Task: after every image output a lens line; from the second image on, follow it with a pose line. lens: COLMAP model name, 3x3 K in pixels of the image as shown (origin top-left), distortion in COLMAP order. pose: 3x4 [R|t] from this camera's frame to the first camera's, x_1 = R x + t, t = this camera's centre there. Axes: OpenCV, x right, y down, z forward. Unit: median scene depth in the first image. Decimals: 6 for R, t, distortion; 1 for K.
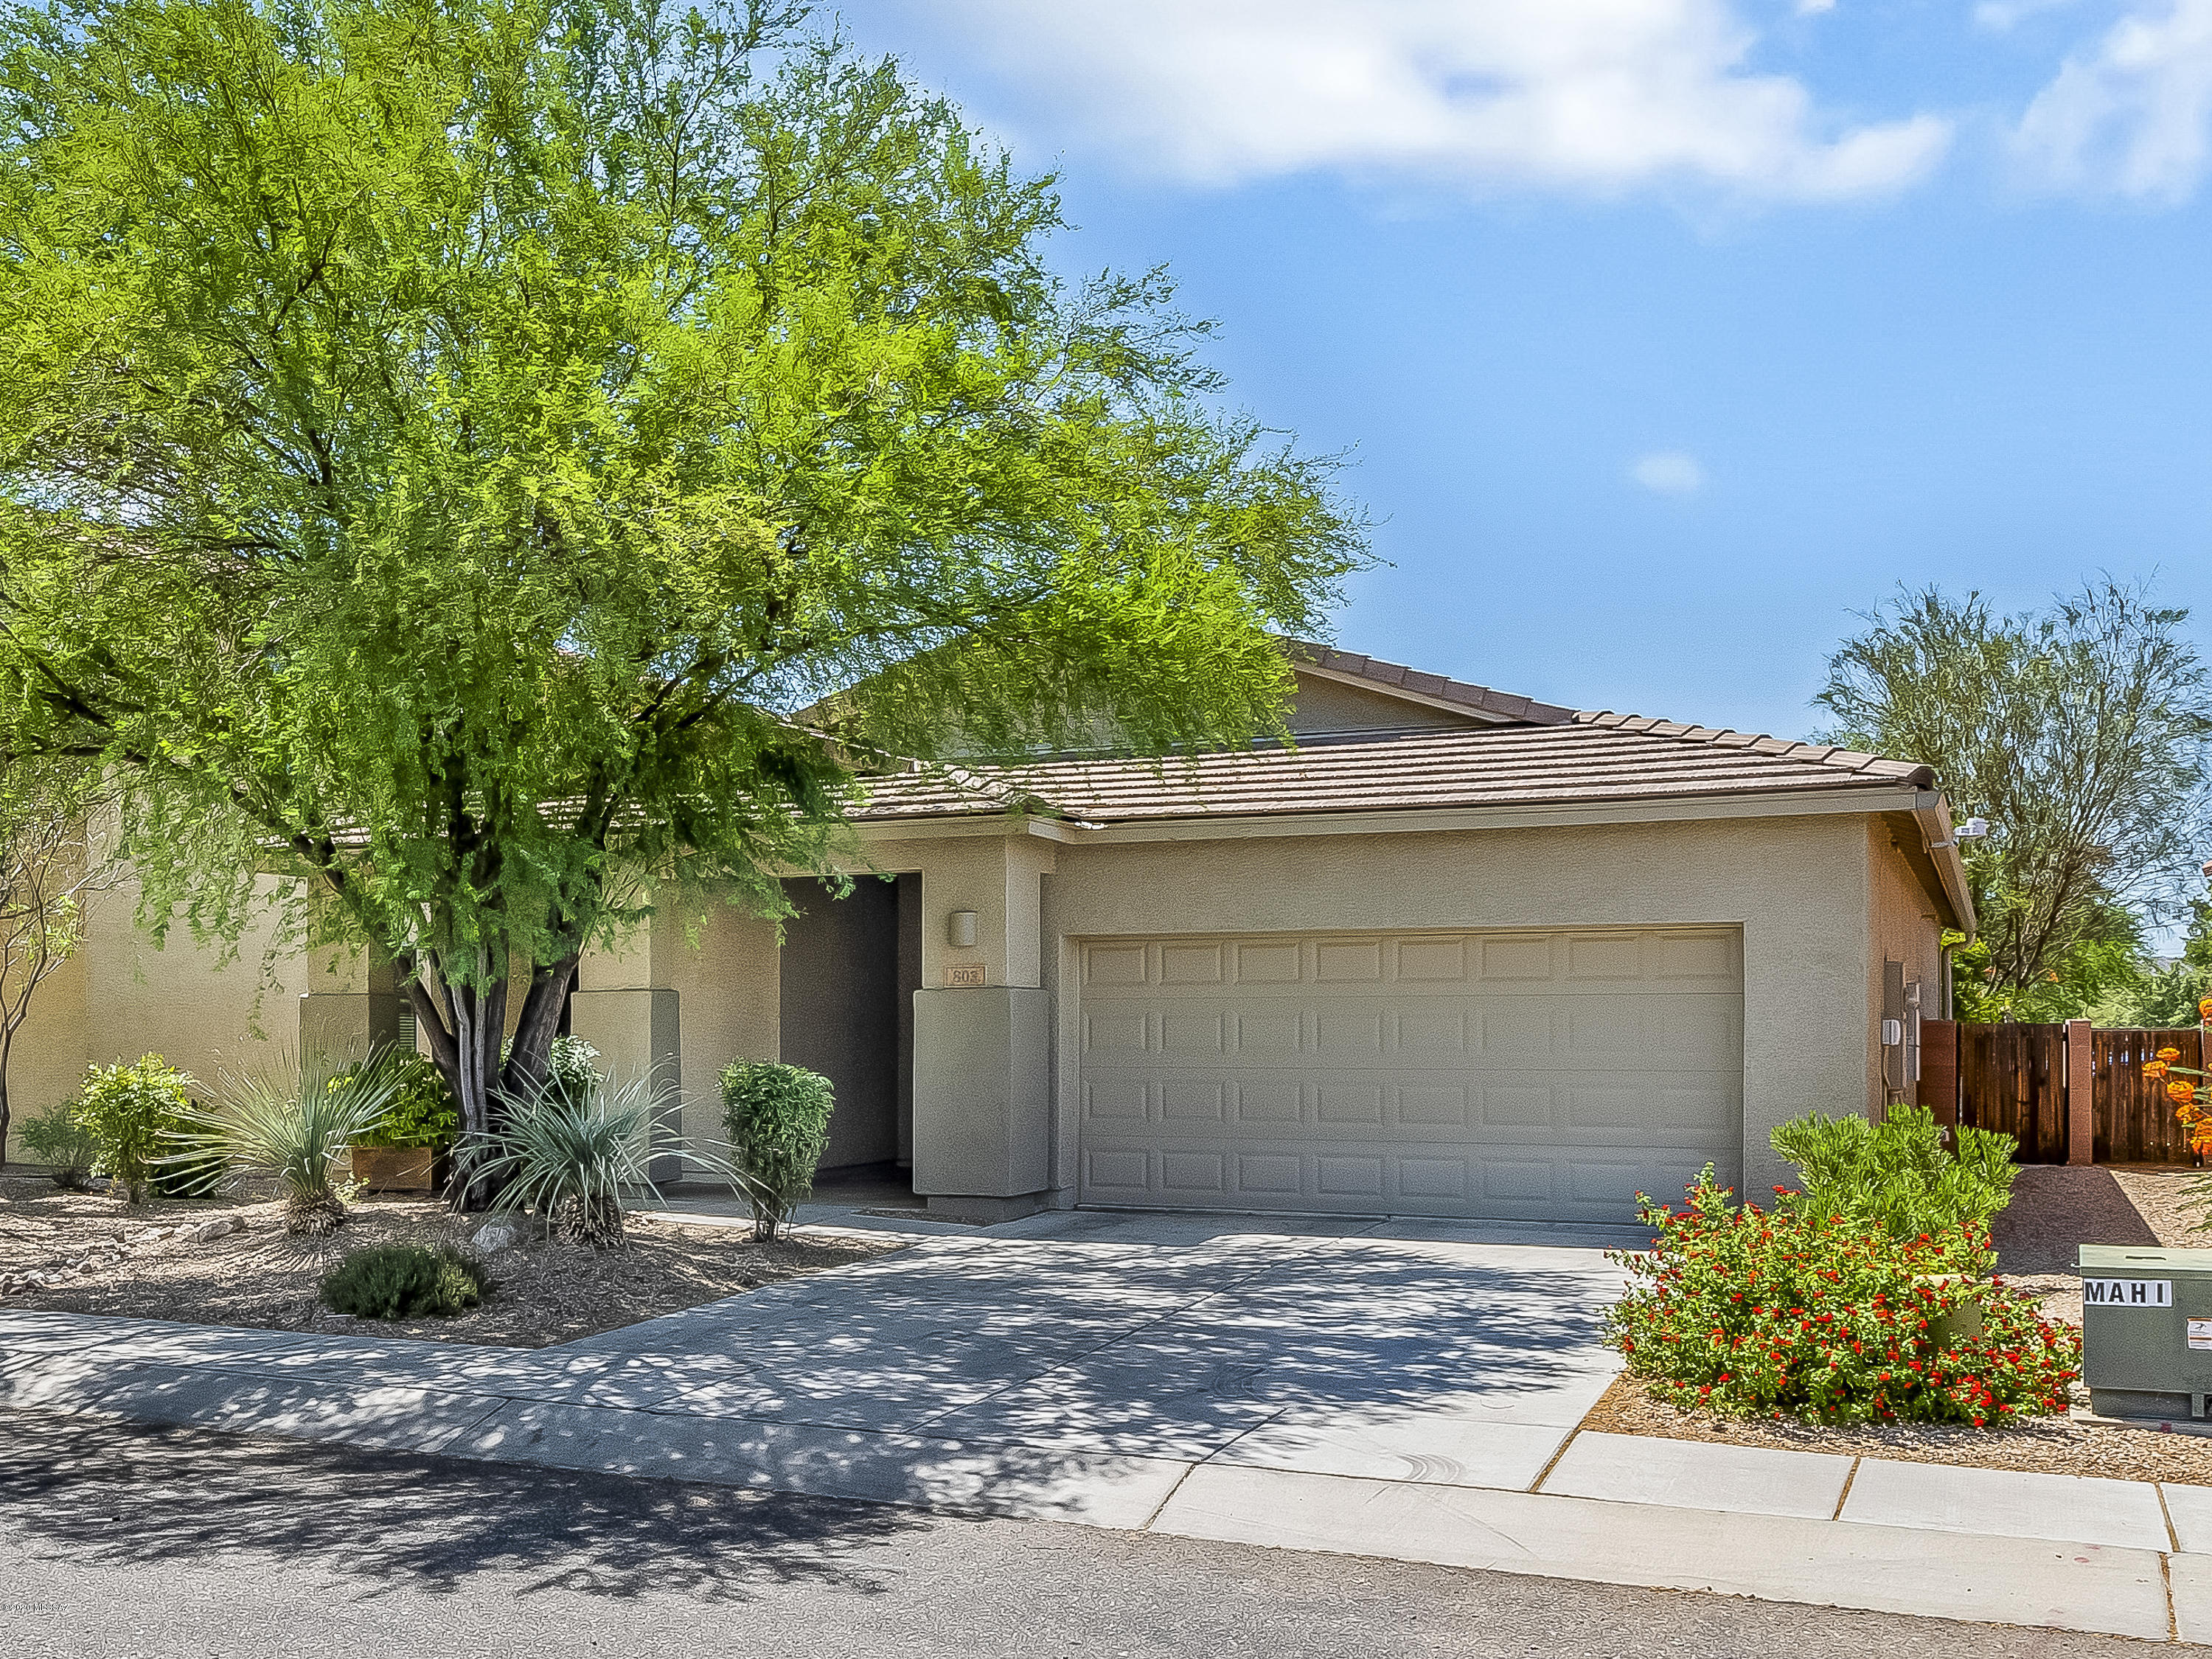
lens RADIAL K [[1066.7, 0, 1105.9], [0, 1066.7, 912.9], [0, 0, 1]] dist [-0.003240, -0.000698]
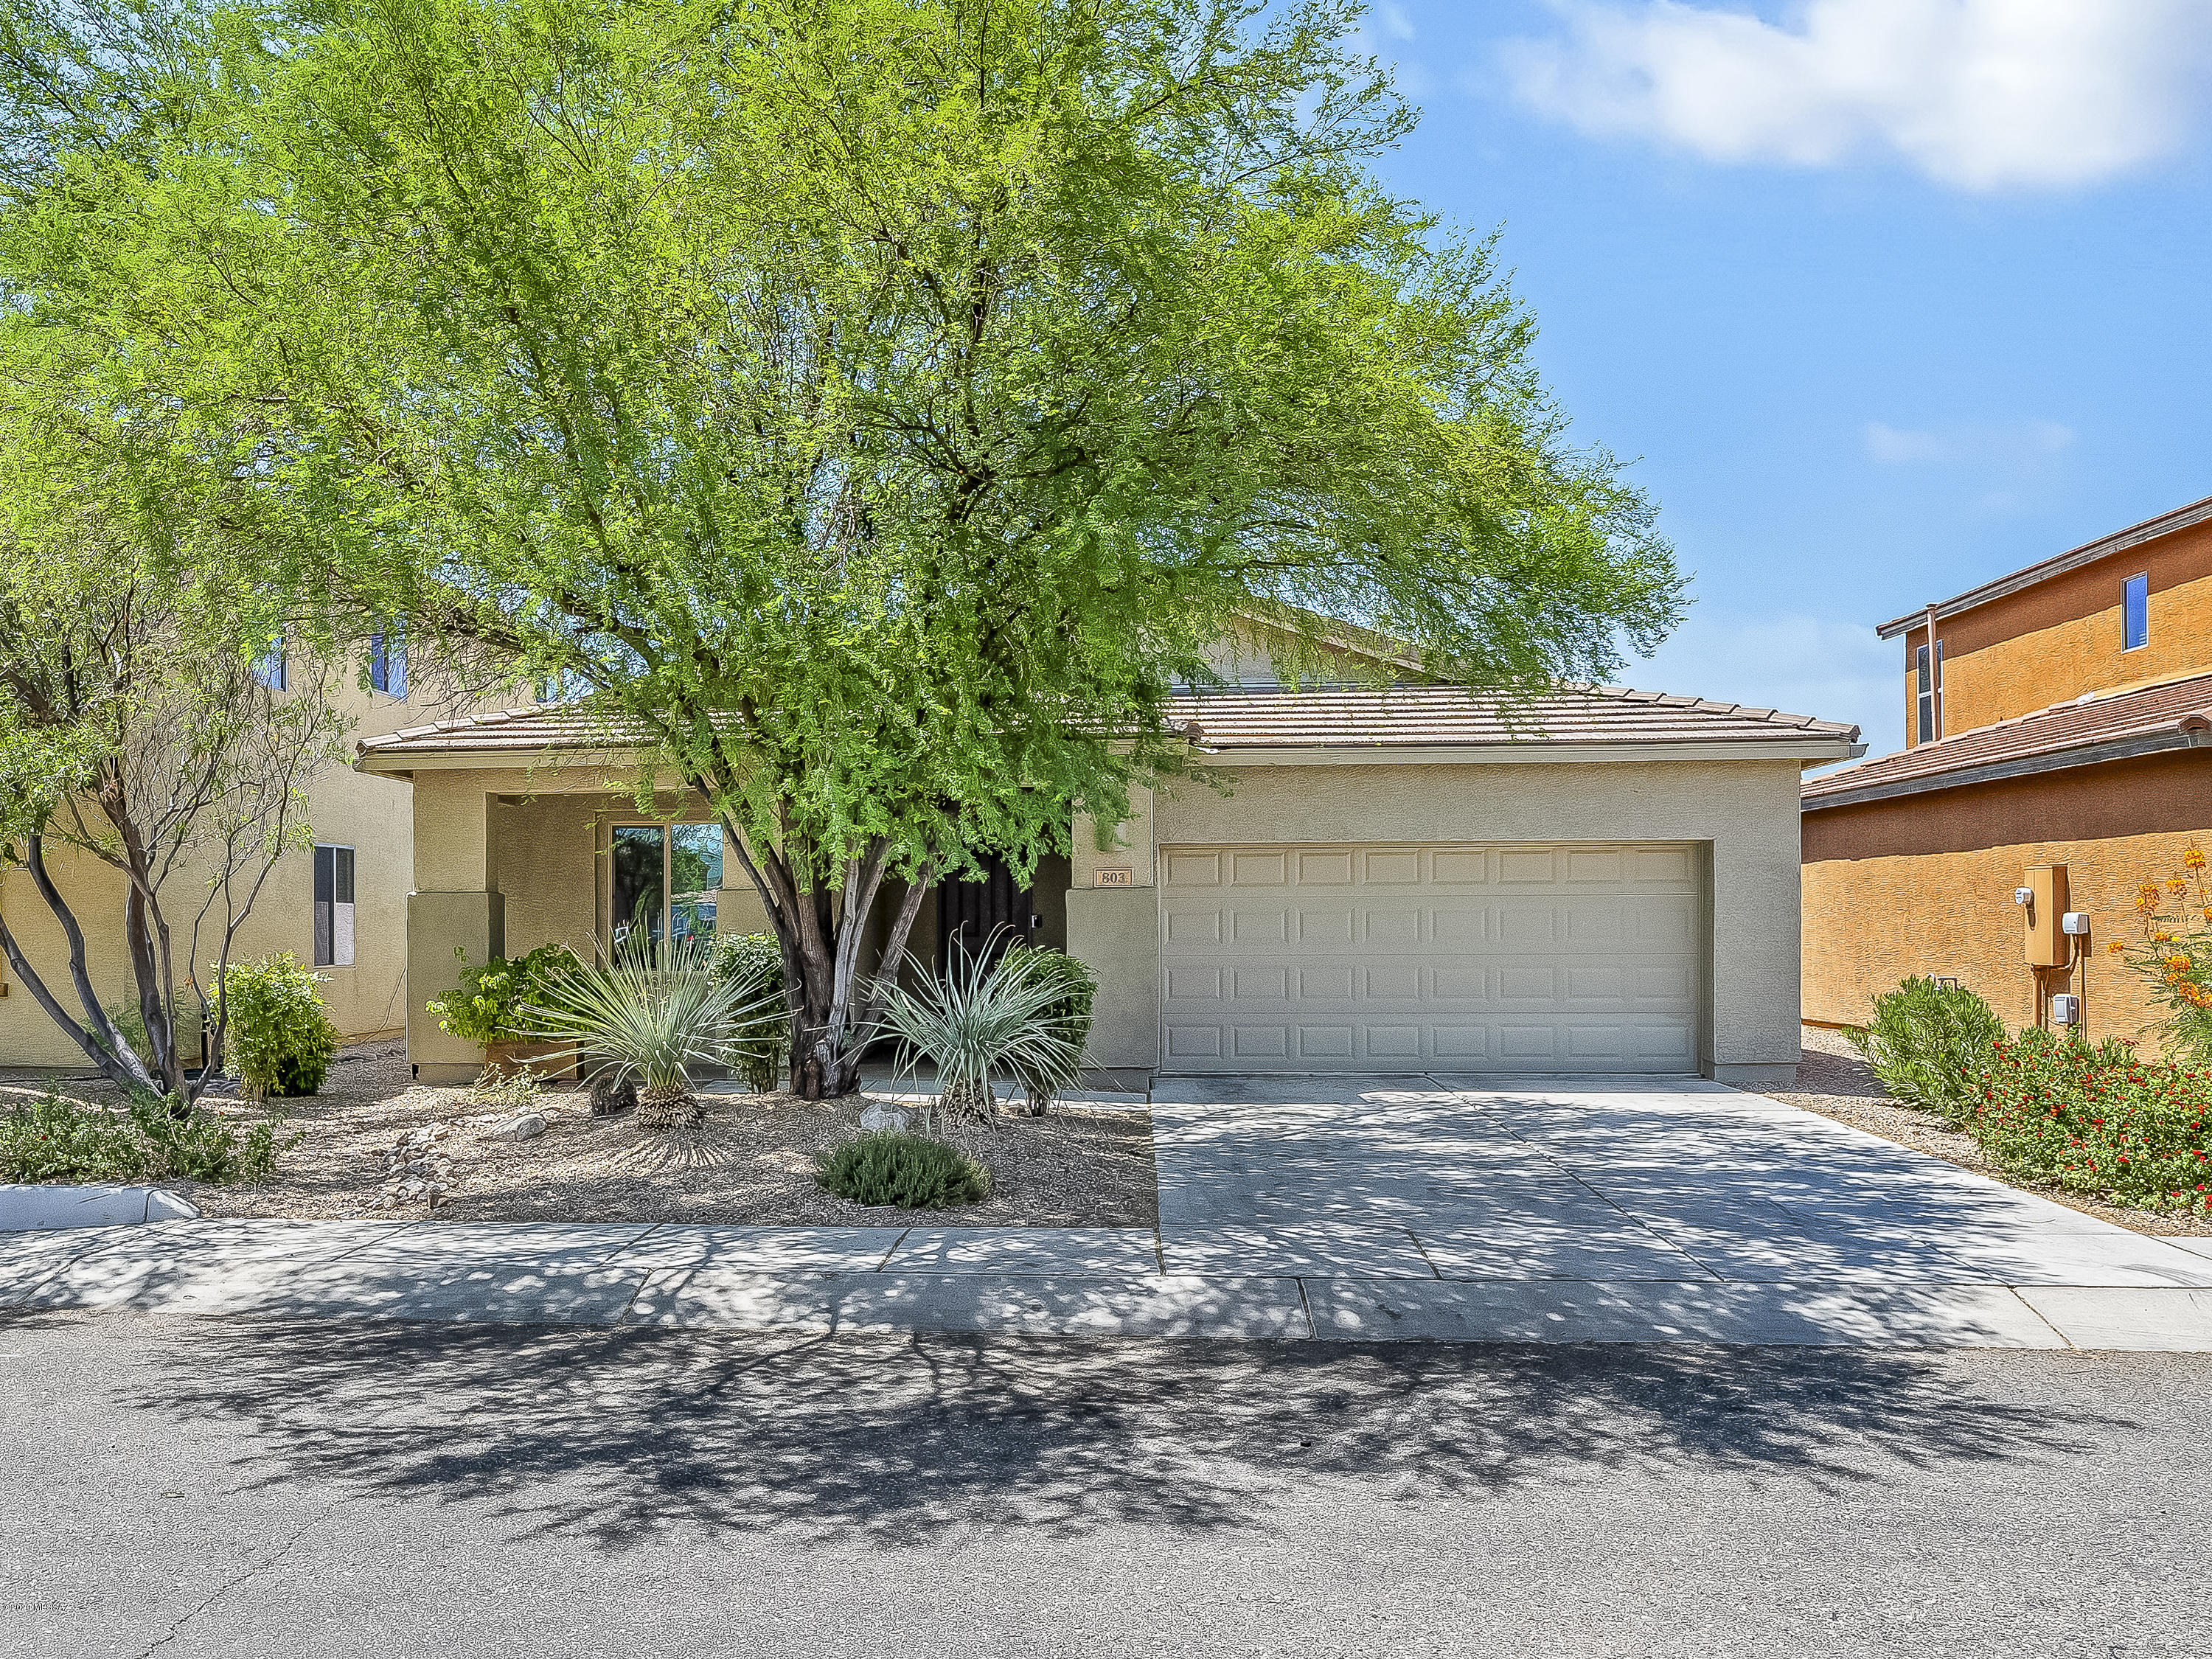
lens RADIAL K [[886.4, 0, 1106.0], [0, 886.4, 829.5], [0, 0, 1]] dist [-0.010470, -0.000021]
pose [[0.983018, 0.016924, 0.182727, -0.328164], [-0.017311, 0.999850, 0.000525, 0.008432], [-0.182691, -0.003679, 0.983164, 0.069144]]
